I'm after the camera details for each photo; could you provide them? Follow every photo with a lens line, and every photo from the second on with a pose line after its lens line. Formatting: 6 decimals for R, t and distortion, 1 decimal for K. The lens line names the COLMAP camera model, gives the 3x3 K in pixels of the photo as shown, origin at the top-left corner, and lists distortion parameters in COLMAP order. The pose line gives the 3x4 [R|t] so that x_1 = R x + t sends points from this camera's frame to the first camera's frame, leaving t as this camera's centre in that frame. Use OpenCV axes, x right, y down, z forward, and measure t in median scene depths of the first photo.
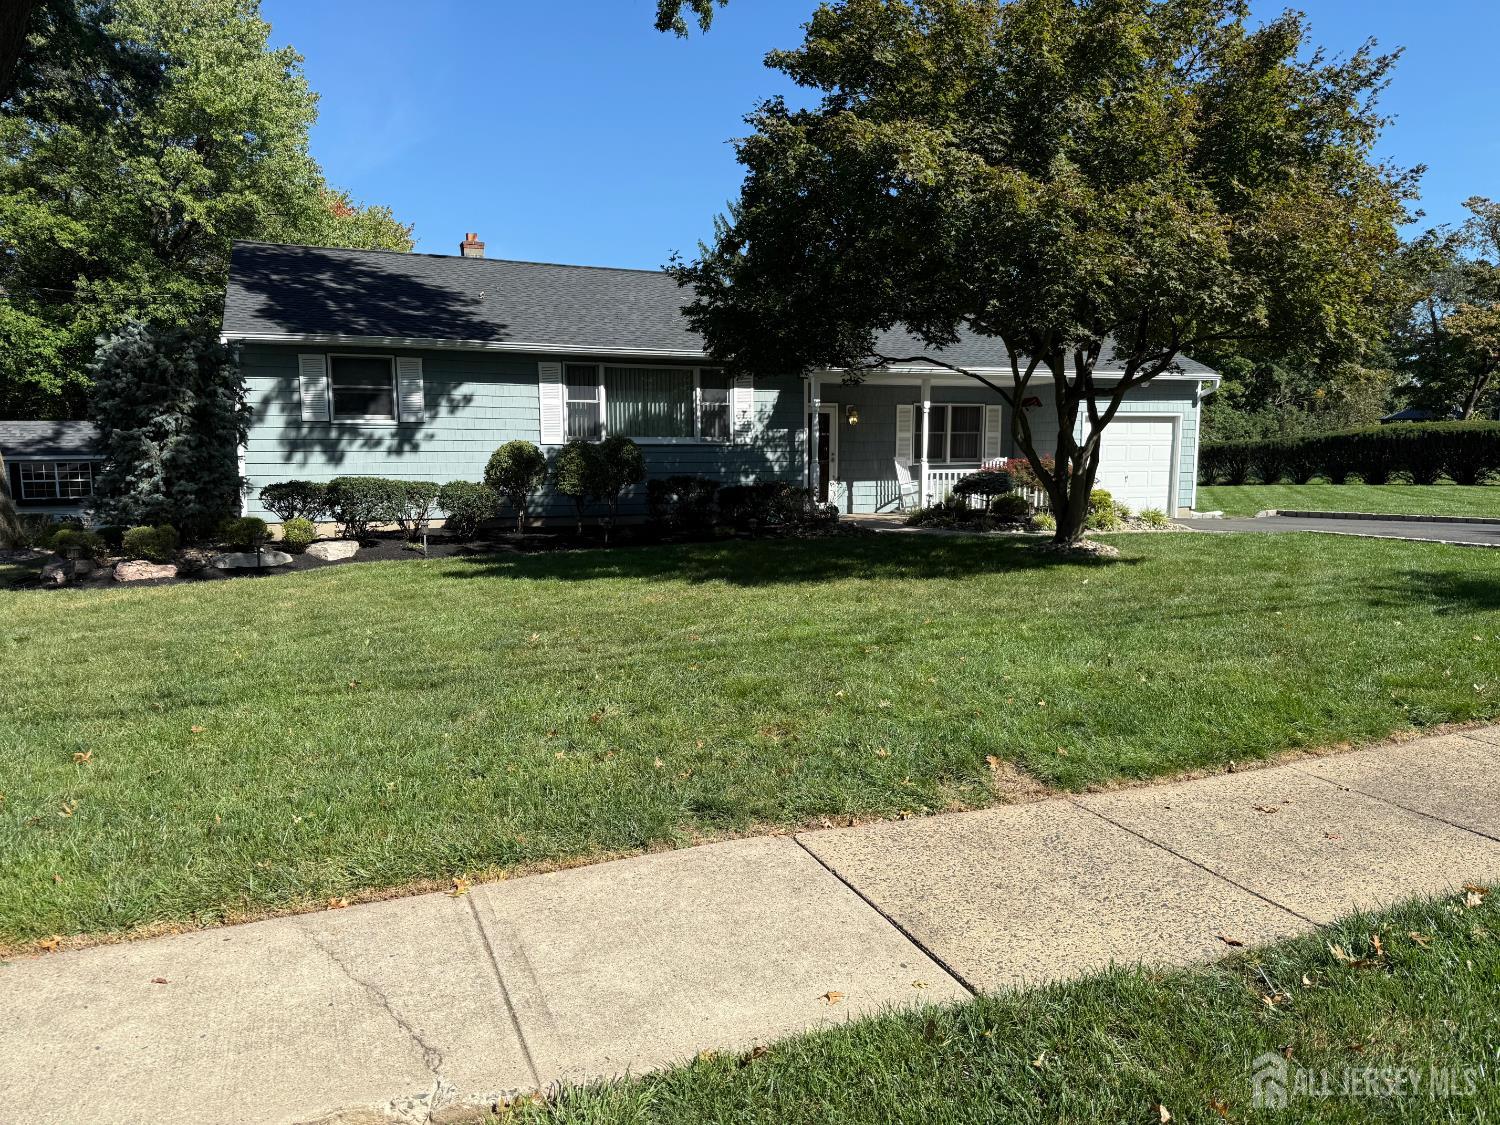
lens RADIAL K [[1045.9, 0, 751.9], [0, 1045.9, 570.2], [0, 0, 1]] dist [0.066673, -0.007856]
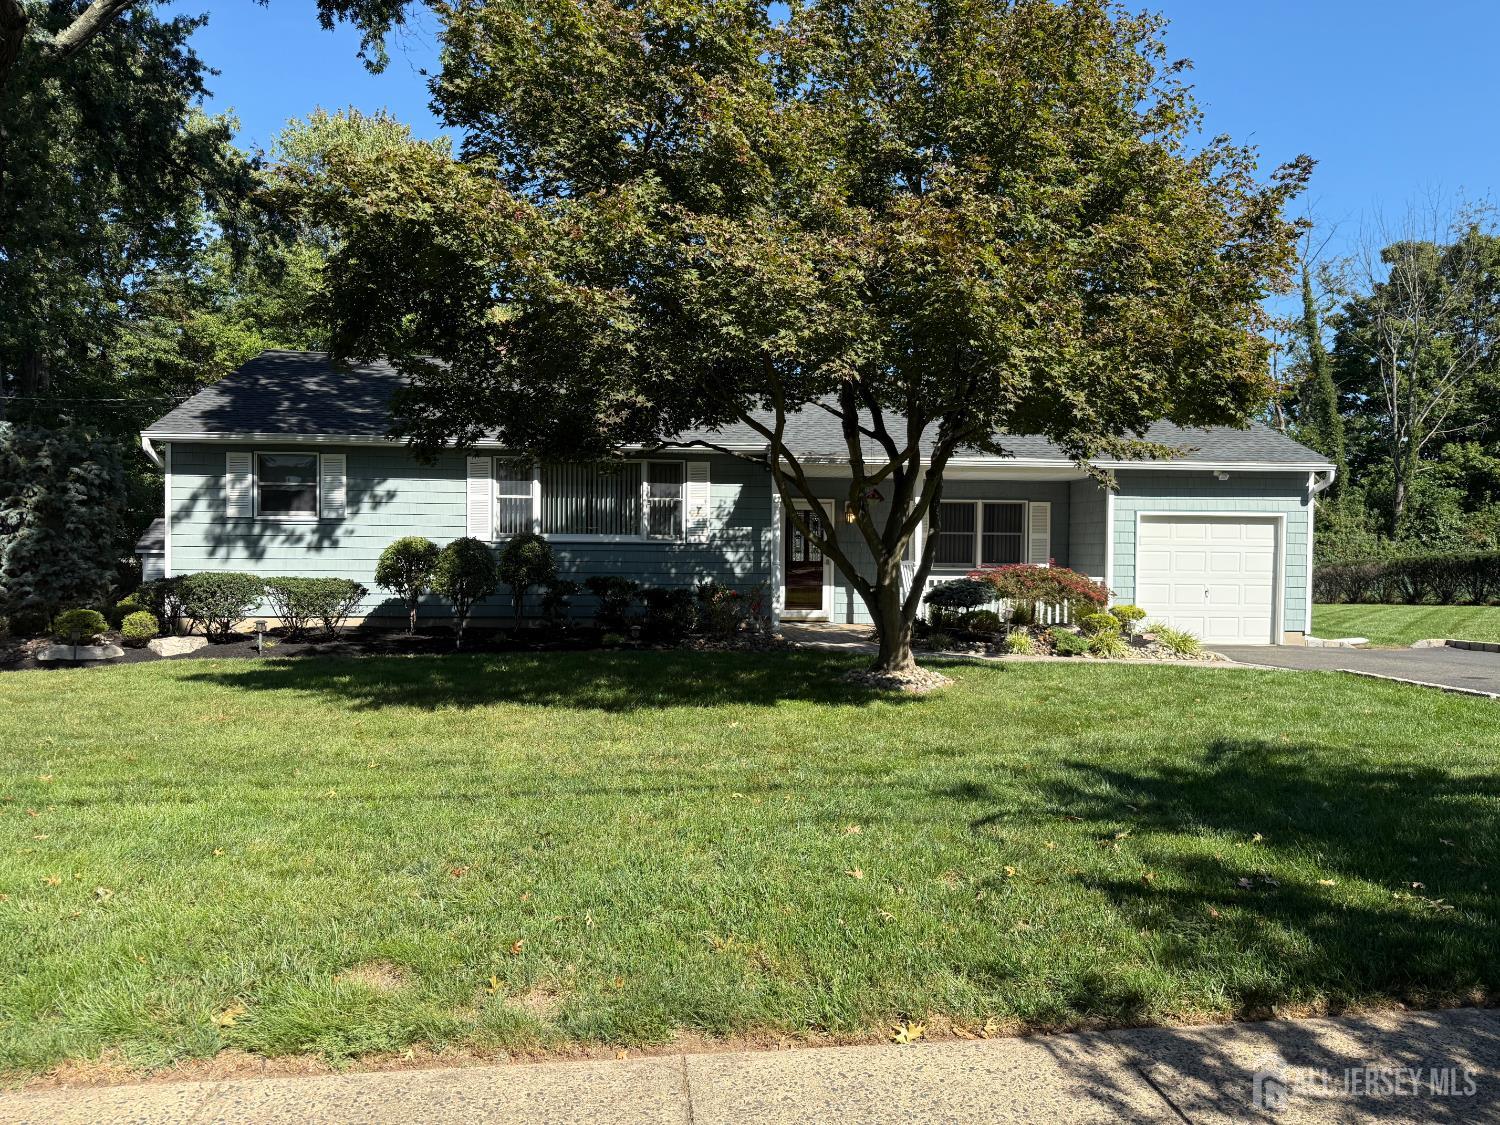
lens RADIAL K [[1045.9, 0, 749.5], [0, 1045.9, 561.8], [0, 0, 1]] dist [0.066673, -0.007856]
pose [[0.955568, 0.013938, -0.294443, 0.340227], [-0.045238, 0.993983, -0.099761, -0.018101], [0.291280, 0.108648, 0.950448, 0.172767]]
